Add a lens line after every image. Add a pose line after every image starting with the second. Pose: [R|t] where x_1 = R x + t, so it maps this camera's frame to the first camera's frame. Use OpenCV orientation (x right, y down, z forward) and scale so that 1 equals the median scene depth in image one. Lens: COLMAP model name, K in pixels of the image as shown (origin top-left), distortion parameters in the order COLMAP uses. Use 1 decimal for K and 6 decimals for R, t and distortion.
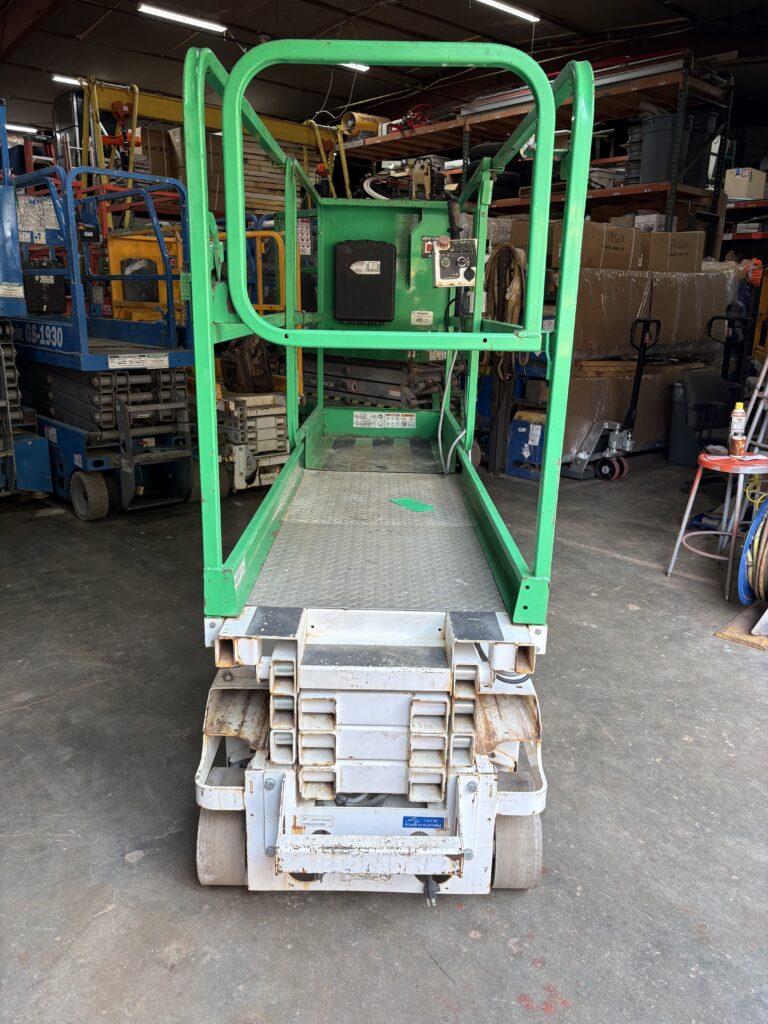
lens RADIAL K [[768.2, 0, 384.0], [0, 768.2, 512.0], [0, 0, 1]] dist [0.041120, -0.001647]
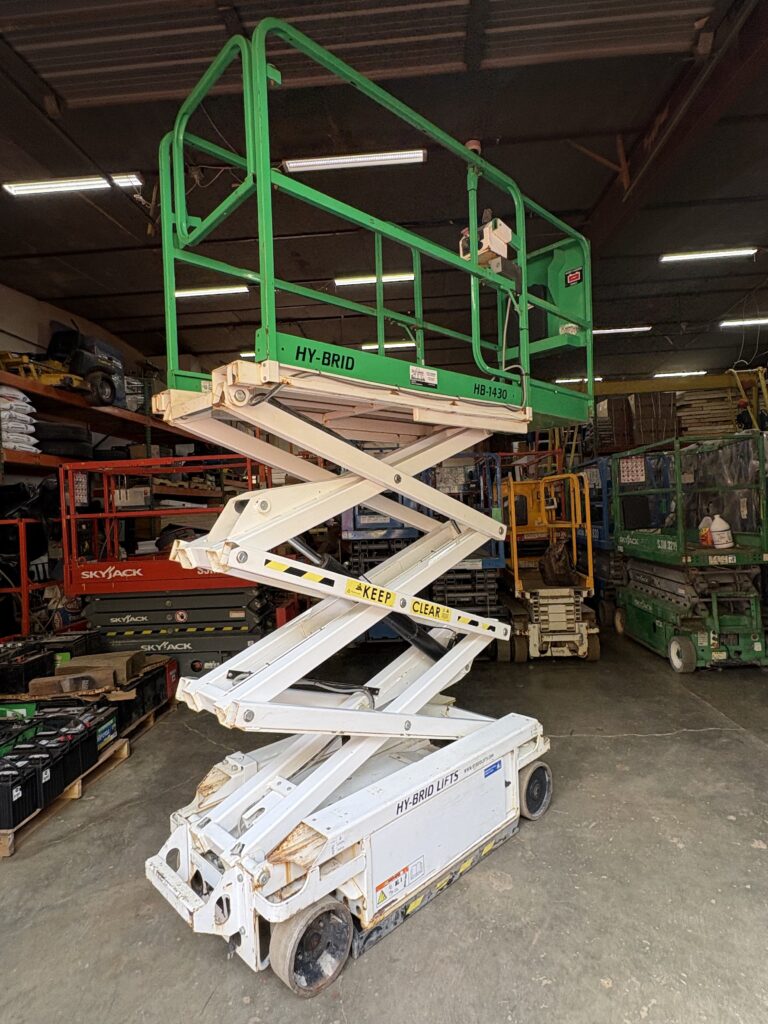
lens RADIAL K [[553.4, 0, 384.0], [0, 553.4, 512.0], [0, 0, 1]] dist [-0.001037, 0.000452]
pose [[0.695562, -0.050123, -0.716716, 0.349275], [-0.132286, 0.971574, -0.196327, -0.051950], [0.706183, 0.231369, 0.669159, 0.098304]]
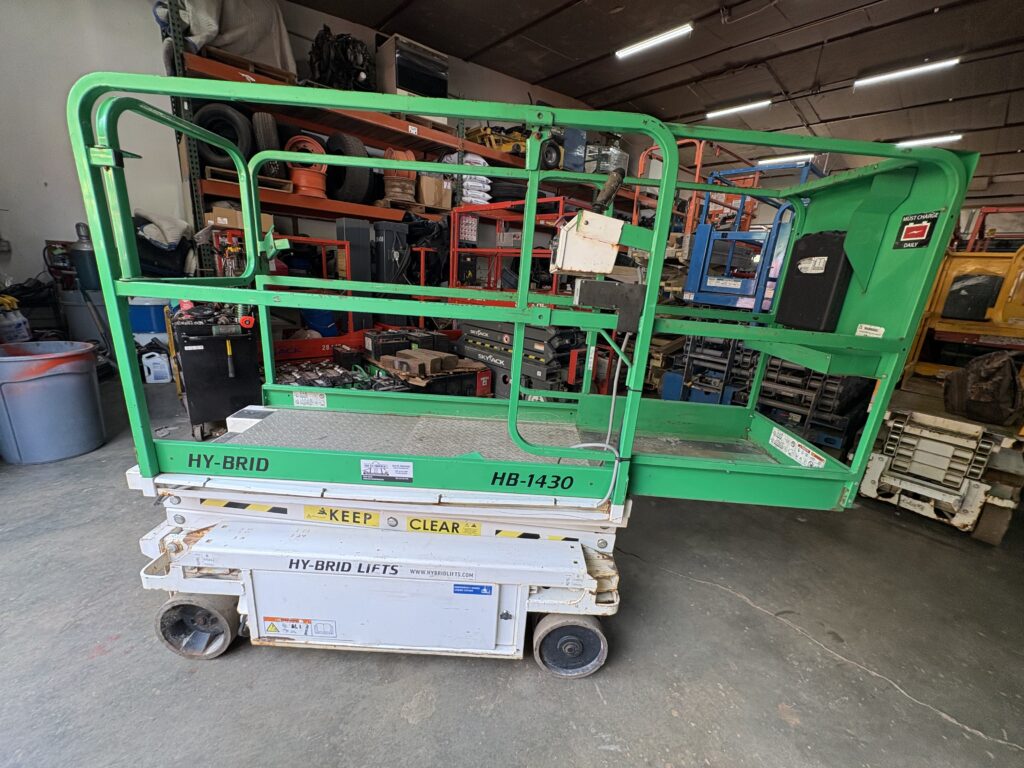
lens RADIAL K [[404.5, 0, 512.0], [0, 404.5, 384.0], [0, 0, 1]] dist [0.001487, 0.000918]
pose [[0.007152, 0.251422, -0.967851, 0.287915], [-0.329874, 0.914289, 0.235070, -0.135819], [0.943998, 0.317588, 0.089476, 0.481351]]
